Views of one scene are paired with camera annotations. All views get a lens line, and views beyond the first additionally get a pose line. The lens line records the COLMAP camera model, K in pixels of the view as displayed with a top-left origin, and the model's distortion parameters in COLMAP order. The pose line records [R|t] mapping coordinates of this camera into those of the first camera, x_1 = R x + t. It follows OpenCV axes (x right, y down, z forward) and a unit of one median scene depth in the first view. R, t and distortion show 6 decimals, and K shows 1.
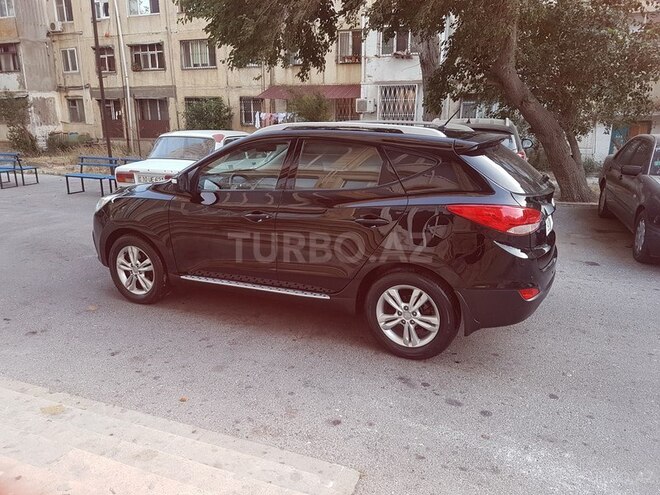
lens RADIAL K [[513.7, 0, 333.5], [0, 513.7, 246.3], [0, 0, 1]] dist [0.075991, -0.123658]
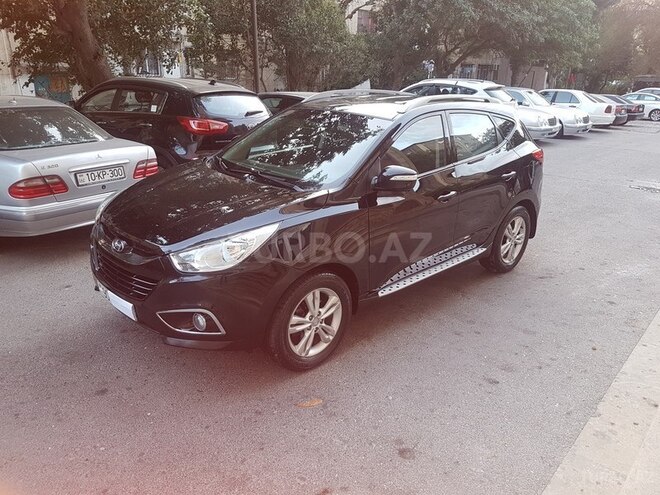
lens RADIAL K [[513.7, 0, 333.5], [0, 513.7, 246.3], [0, 0, 1]] dist [0.075991, -0.123658]
pose [[0.328369, -0.295624, 0.897095, -1.098951], [0.203662, 0.949579, 0.238371, -0.238411], [-0.922331, 0.104430, 0.372020, 0.817852]]
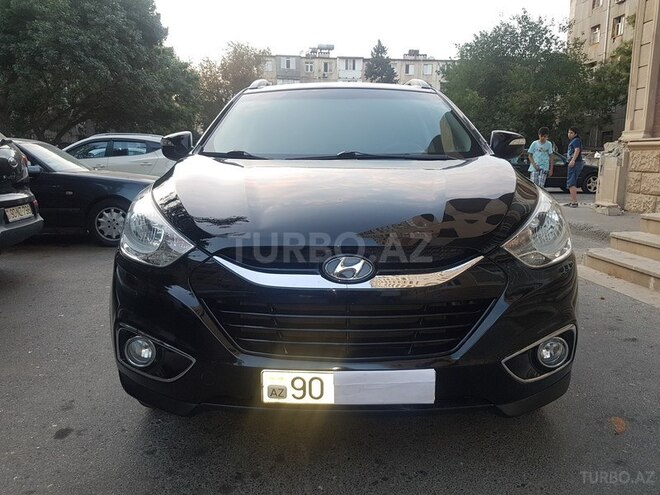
lens RADIAL K [[514.0, 0, 330.0], [0, 514.0, 247.5], [0, 0, 1]] dist [0.059364, -0.104615]
pose [[-0.439385, -0.150140, 0.885663, -0.837950], [0.221122, 0.937519, 0.268632, -0.238077], [-0.870658, 0.313872, -0.378733, 1.532431]]
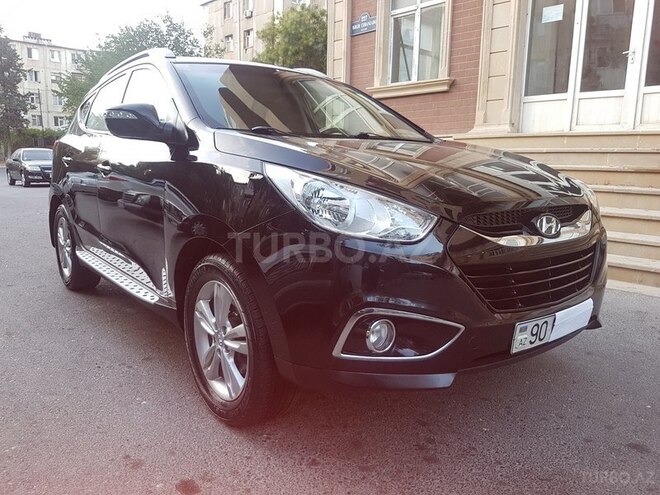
lens RADIAL K [[511.6, 0, 328.4], [0, 511.6, 258.4], [0, 0, 1]] dist [0.060330, -0.113723]
pose [[-0.901259, -0.090710, 0.423678, -0.542458], [0.095810, 0.911909, 0.399051, -0.287083], [-0.422554, 0.400241, -0.813176, 1.824582]]
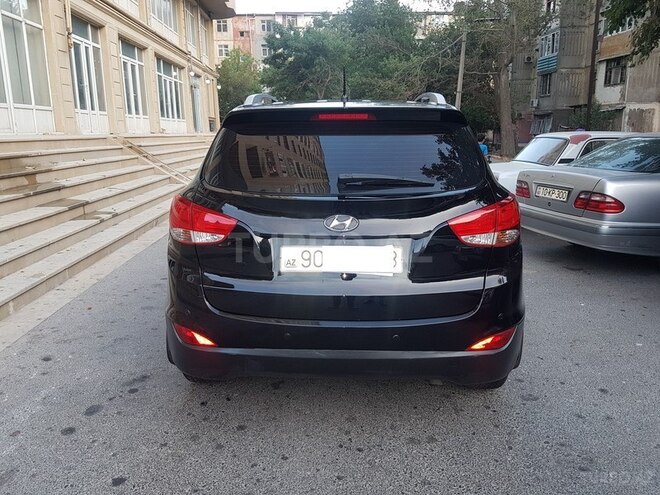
lens RADIAL K [[513.7, 0, 333.5], [0, 513.7, 246.3], [0, 0, 1]] dist [0.075991, -0.123658]
pose [[0.399813, 0.198232, -0.894904, 0.855924], [-0.226082, 0.967496, 0.113306, -0.116835], [0.888277, 0.157021, 0.431635, 0.721861]]
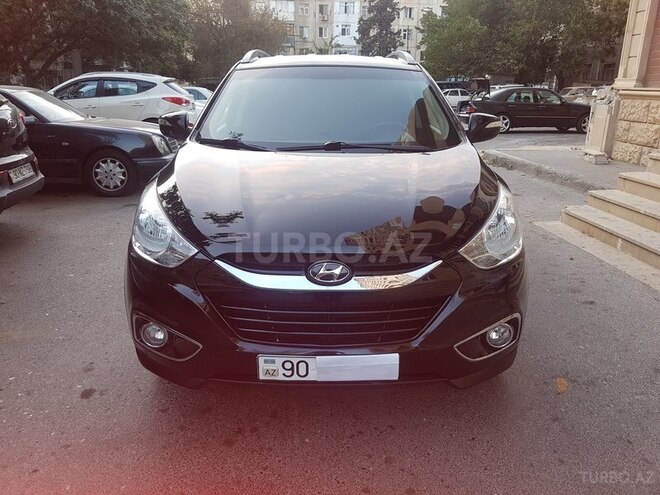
lens RADIAL K [[513.7, 0, 333.5], [0, 513.7, 246.3], [0, 0, 1]] dist [0.075991, -0.123658]
pose [[-0.451726, -0.265202, 0.851828, -0.889677], [0.212477, 0.895343, 0.391427, -0.312571], [-0.866486, 0.357812, -0.348100, 1.528084]]
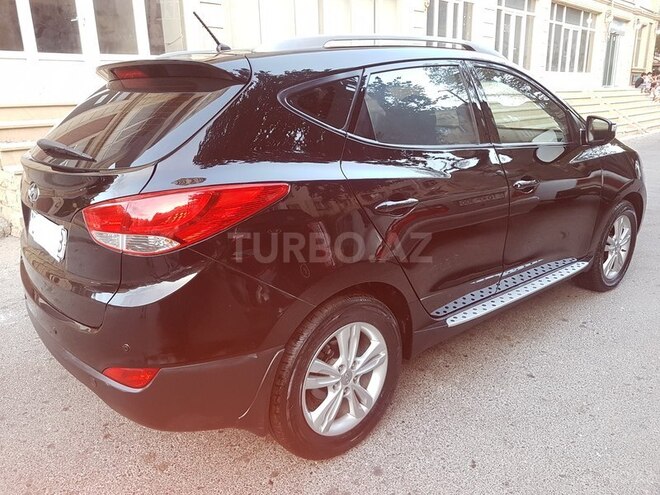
lens RADIAL K [[514.0, 0, 330.0], [0, 514.0, 247.5], [0, 0, 1]] dist [0.059364, -0.104615]
pose [[-0.394208, 0.271294, -0.878066, 0.727371], [-0.210206, 0.903490, 0.373521, -0.267104], [0.894658, 0.331820, -0.299135, 1.332657]]
